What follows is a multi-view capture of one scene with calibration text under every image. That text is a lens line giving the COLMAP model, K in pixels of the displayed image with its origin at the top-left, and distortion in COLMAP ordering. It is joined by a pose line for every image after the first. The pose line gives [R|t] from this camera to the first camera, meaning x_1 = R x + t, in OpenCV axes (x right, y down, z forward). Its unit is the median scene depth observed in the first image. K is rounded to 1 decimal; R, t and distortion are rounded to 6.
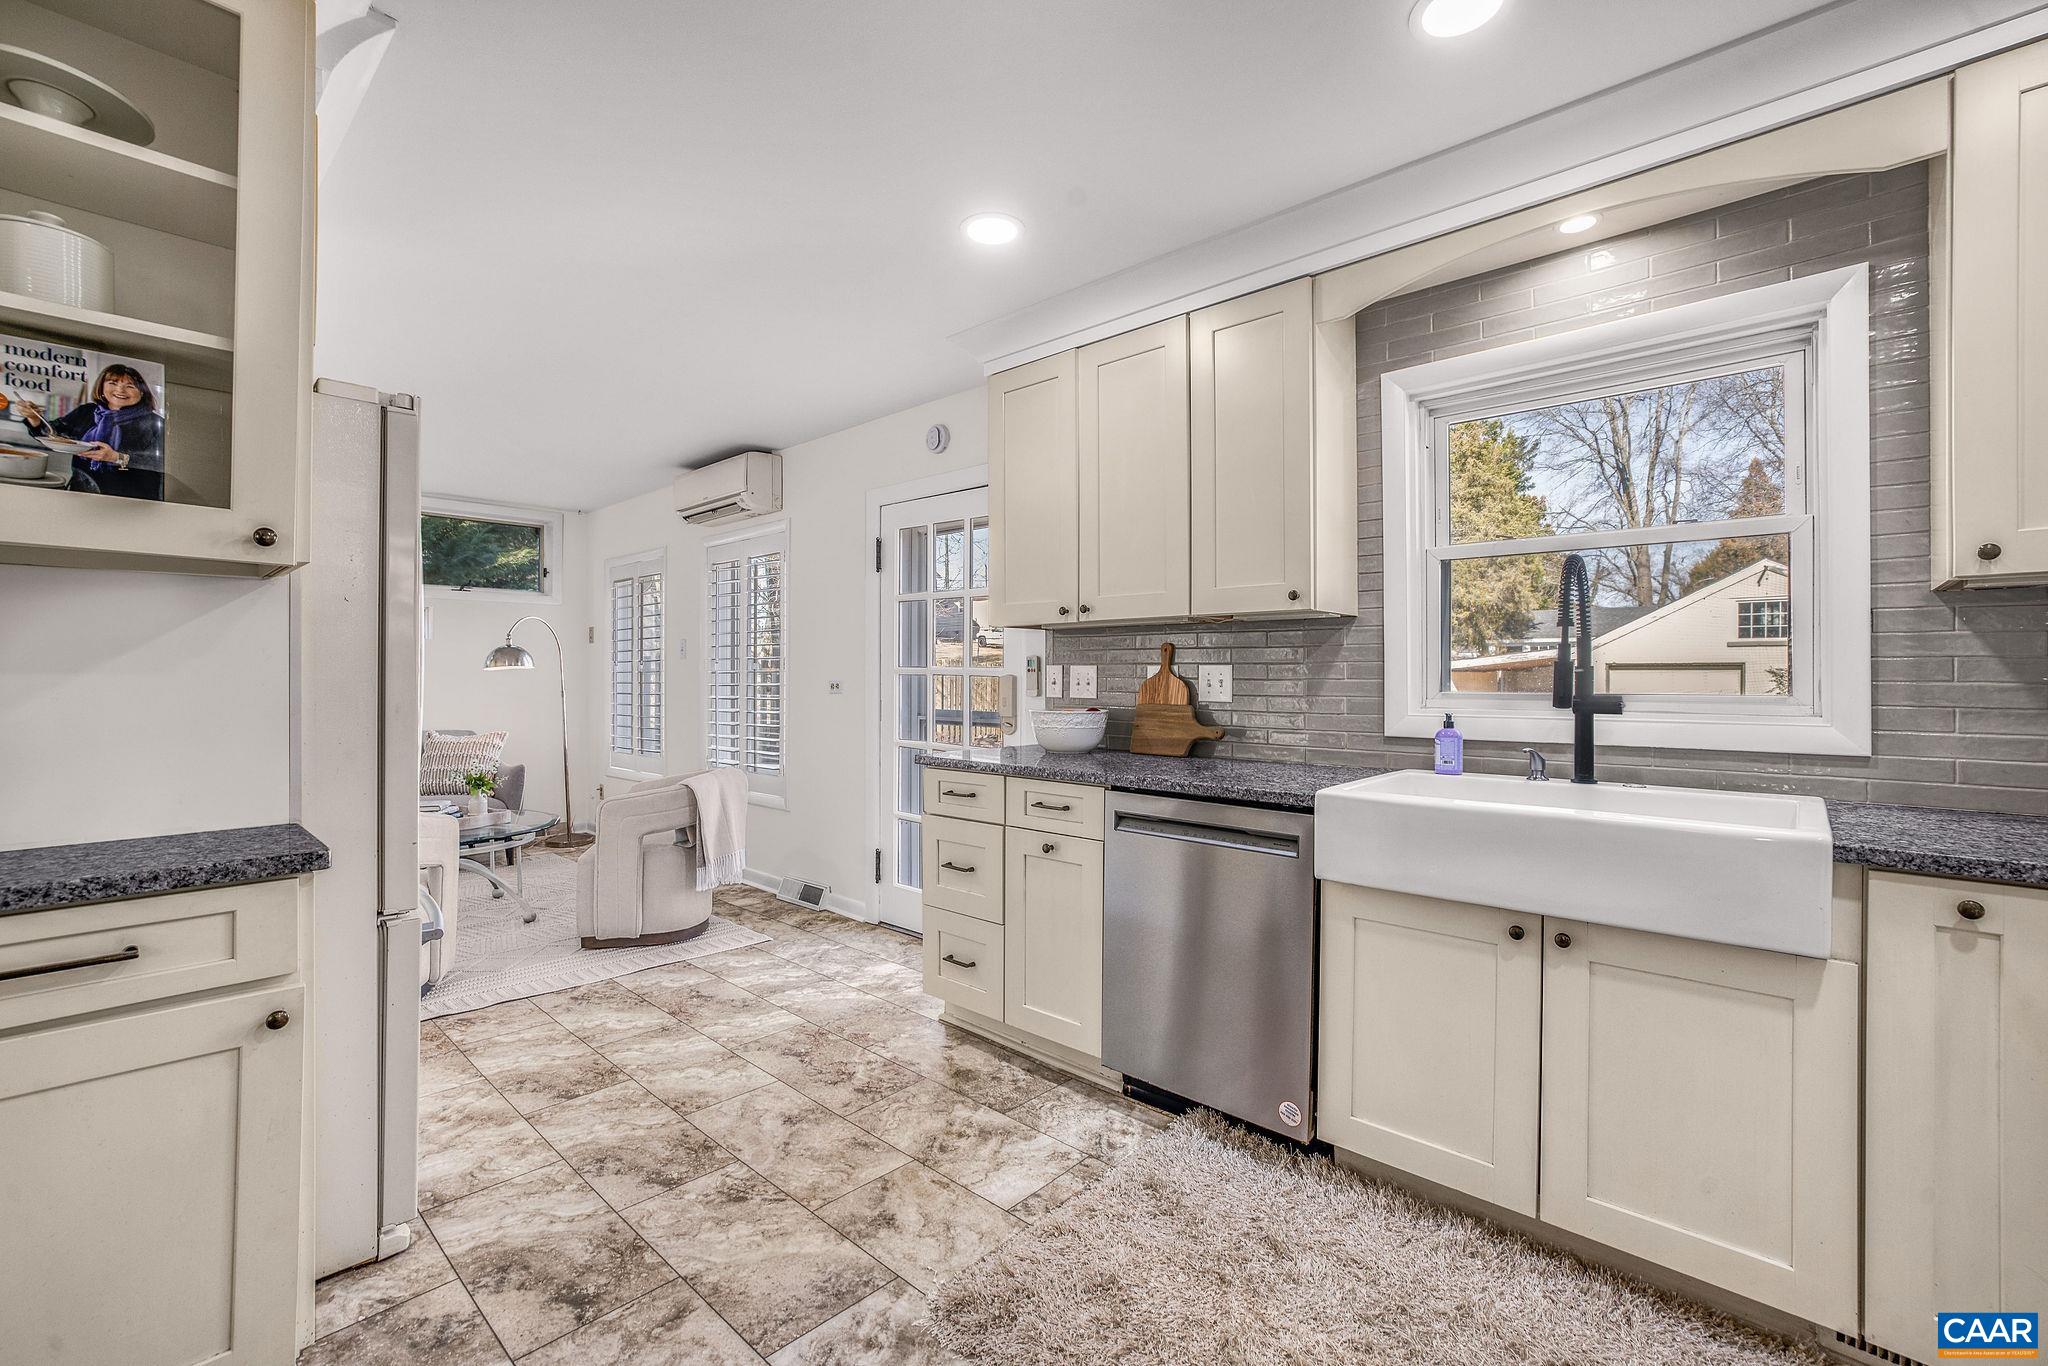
lens RADIAL K [[869.6, 0, 1008.0], [0, 869.6, 672.6], [0, 0, 1]] dist [-0.046081, 0.015522]
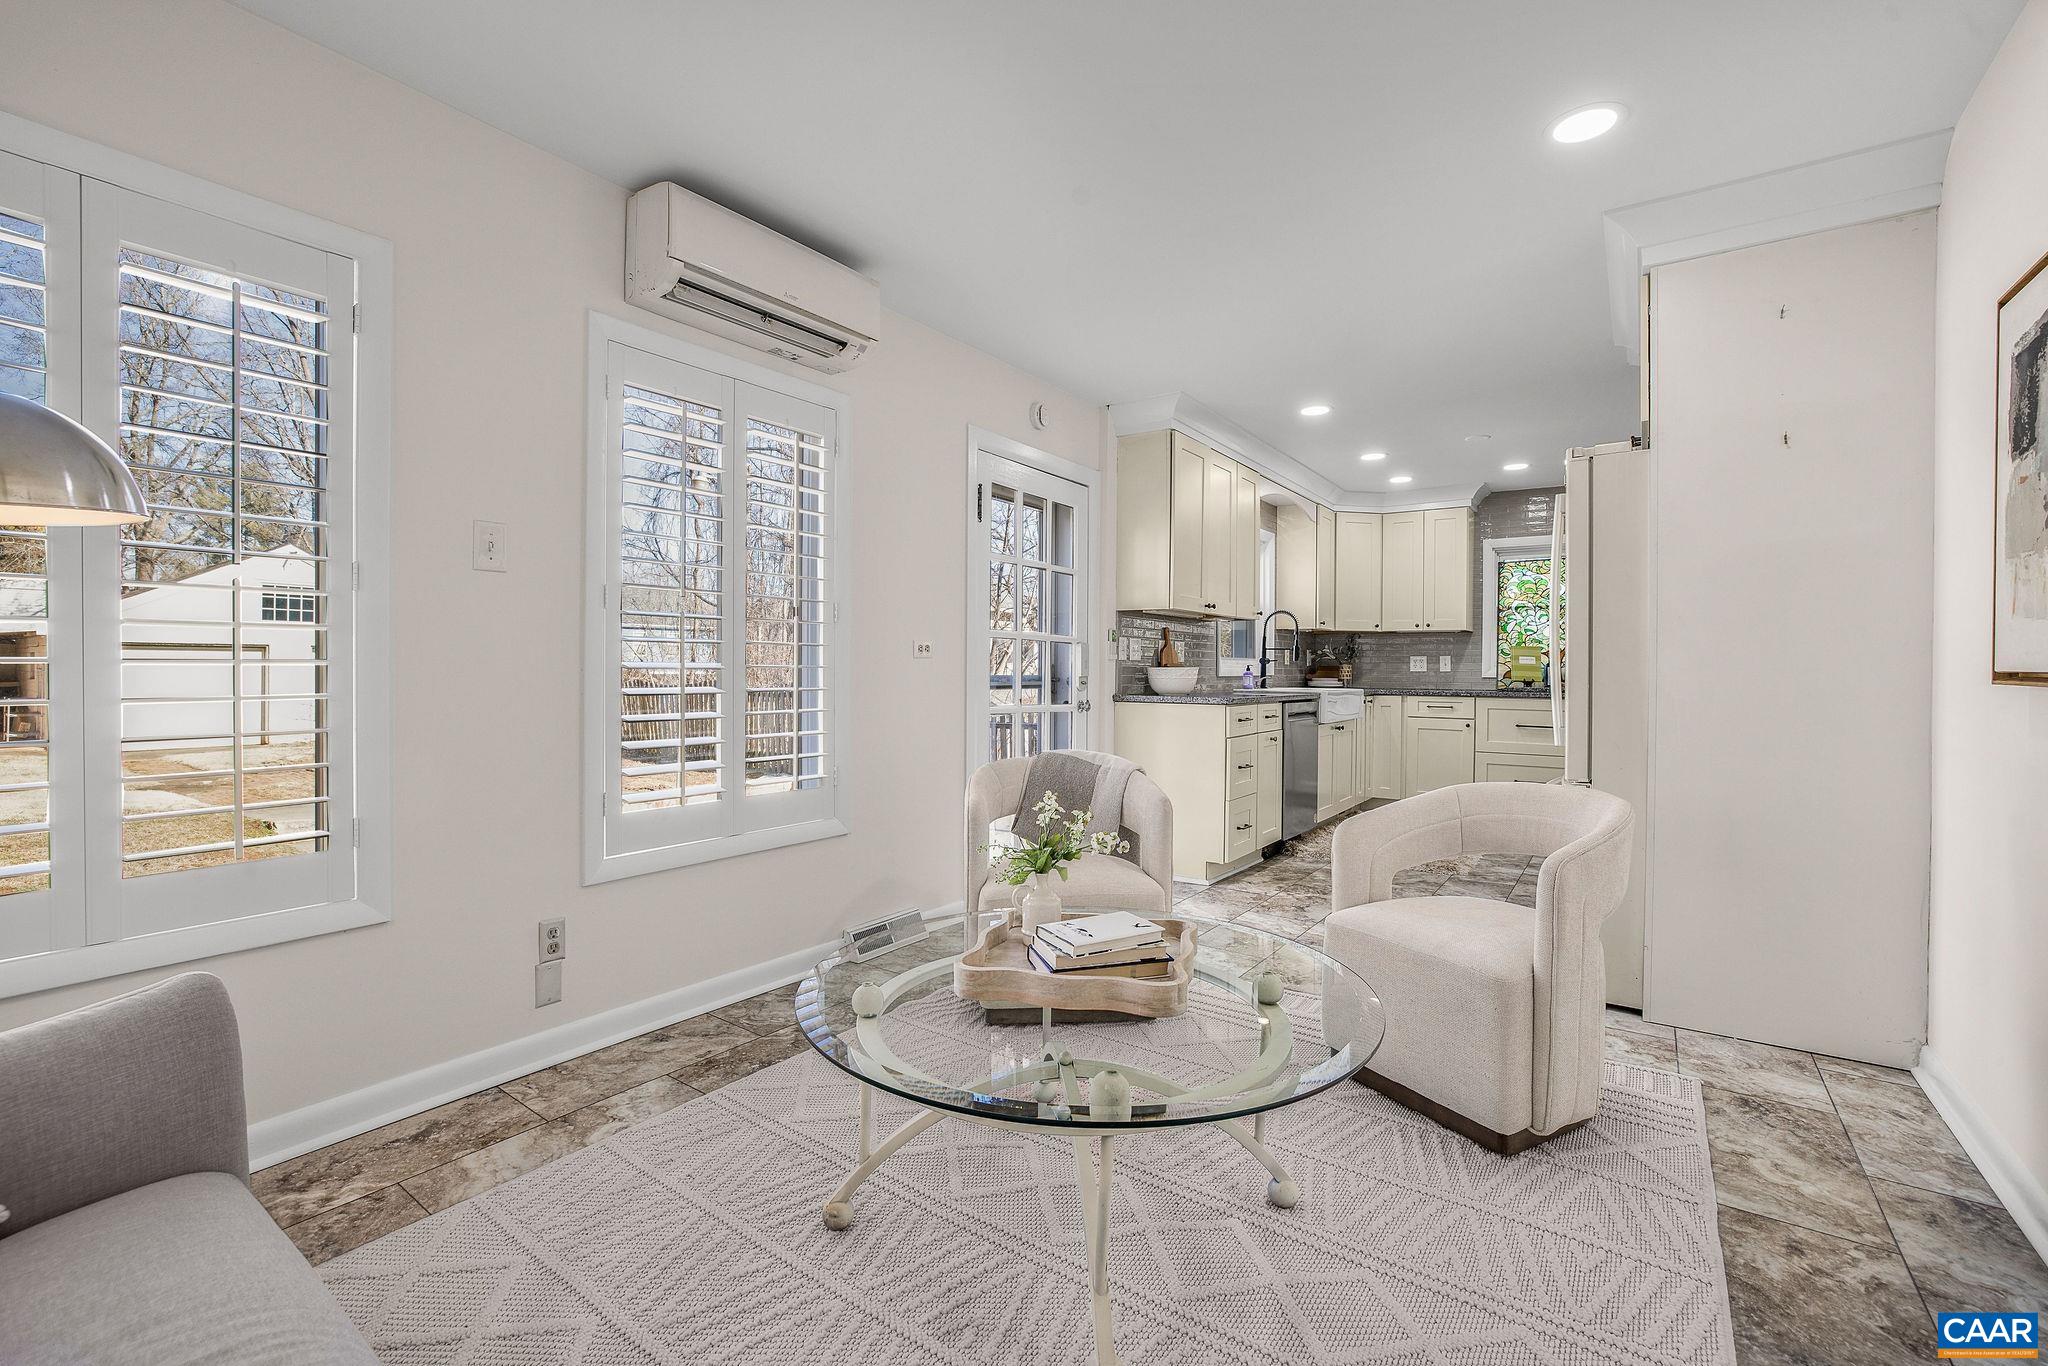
lens RADIAL K [[869.6, 0, 1008.0], [0, 869.6, 672.6], [0, 0, 1]] dist [-0.046081, 0.015522]
pose [[-0.112381, -0.004749, 0.993654, -1.664201], [-0.011470, 0.999928, 0.003481, 0.056986], [-0.993599, -0.011006, -0.112428, 1.706044]]
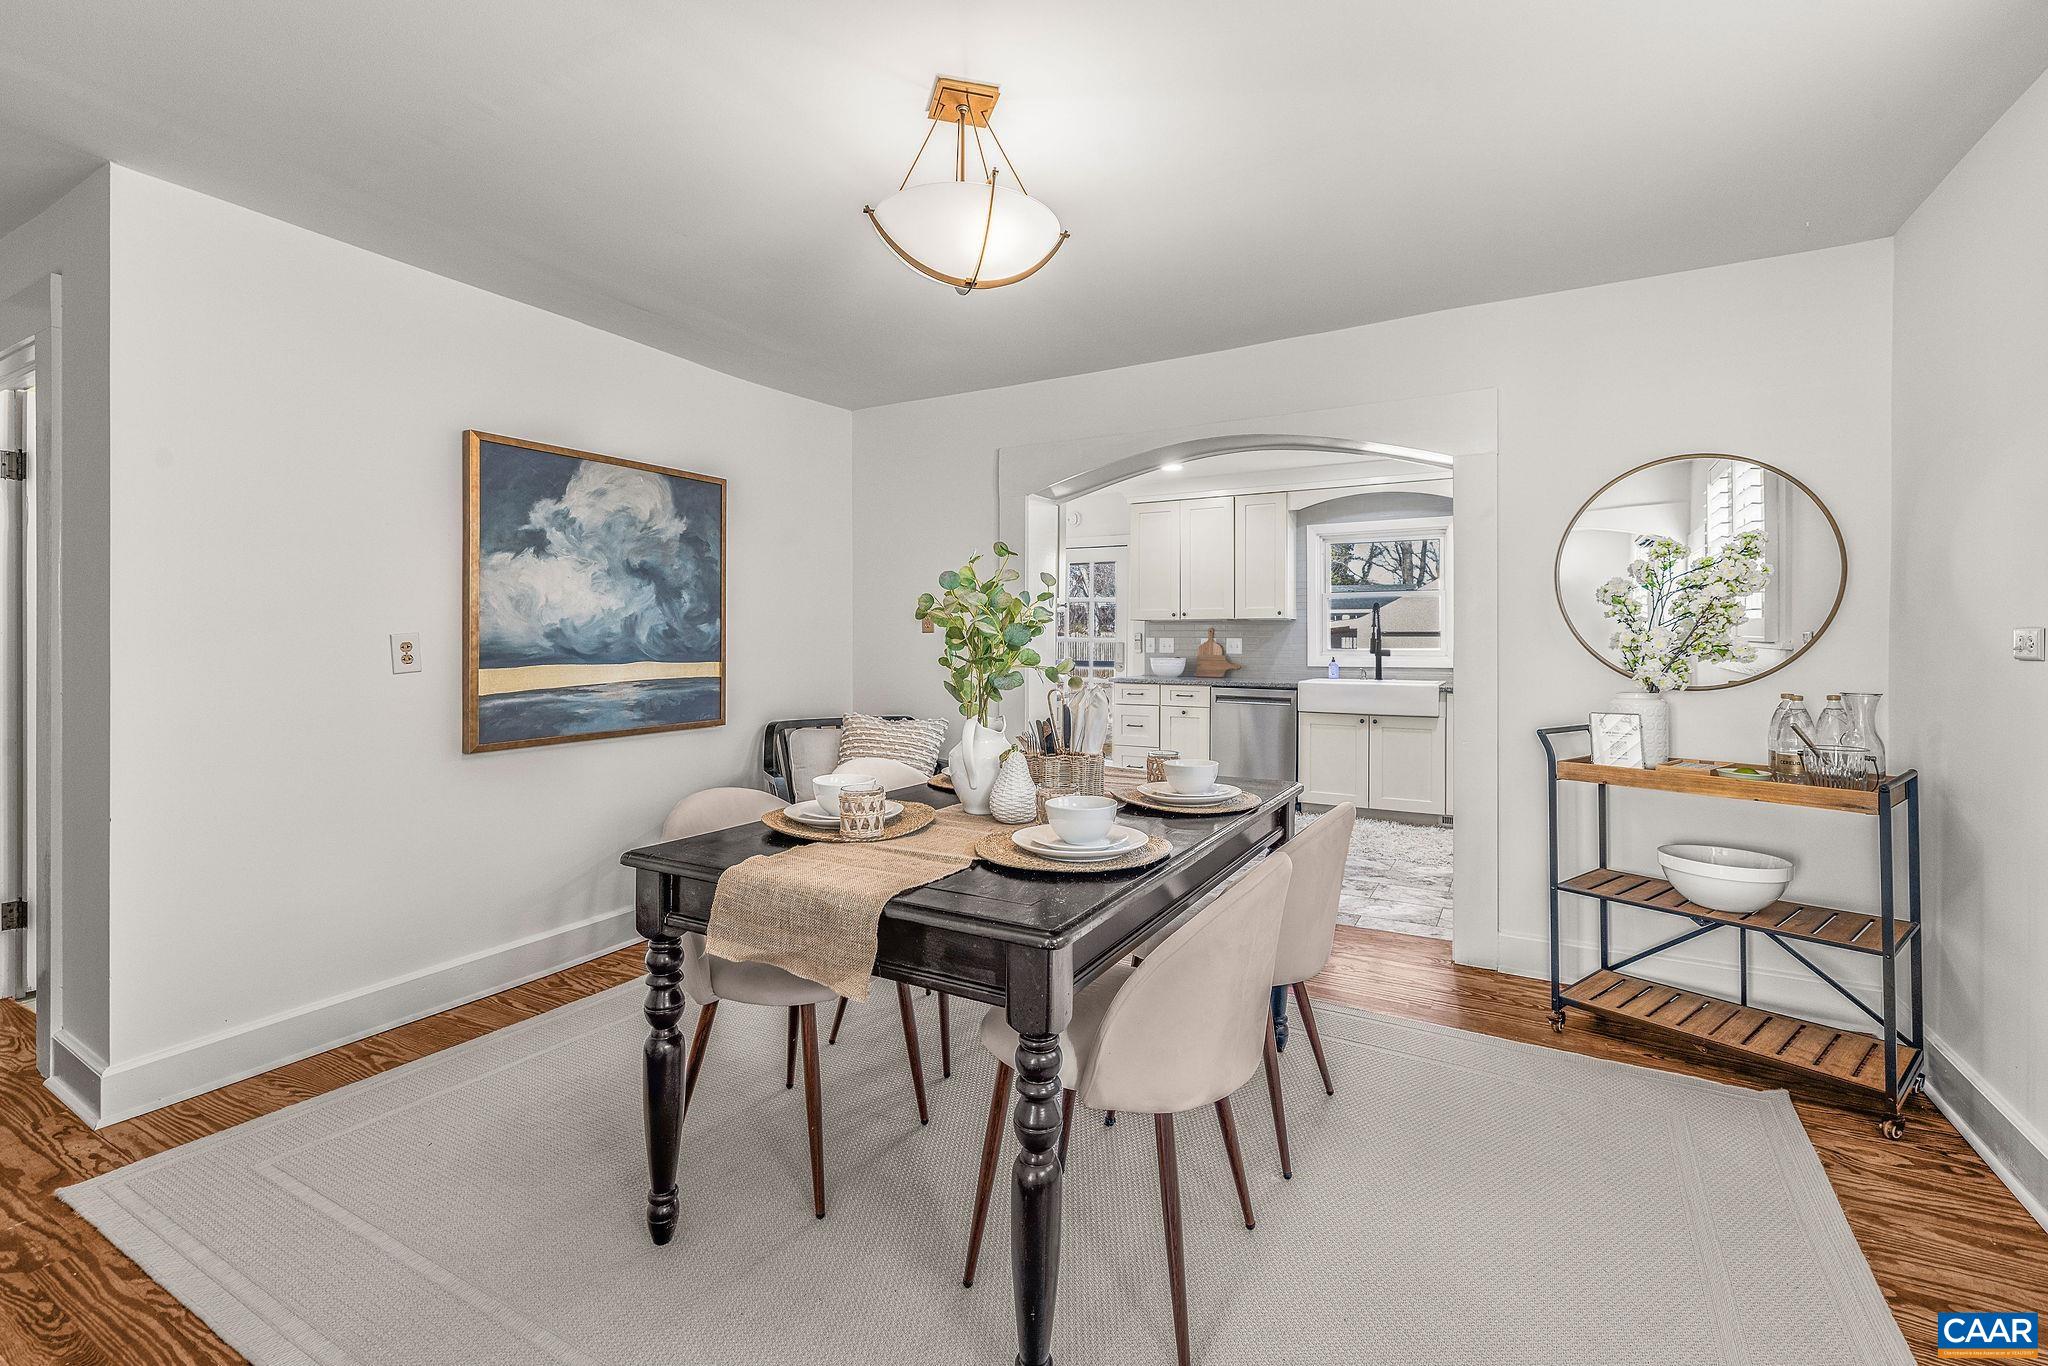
lens RADIAL K [[926.3, 0, 1010.7], [0, 926.3, 635.0], [0, 0, 1]] dist [-0.002111, -0.000018]
pose [[0.972155, 0.004497, 0.234294, -1.028426], [-0.004119, 0.999989, -0.002102, -0.010644], [-0.234301, 0.001078, 0.972163, -1.421378]]
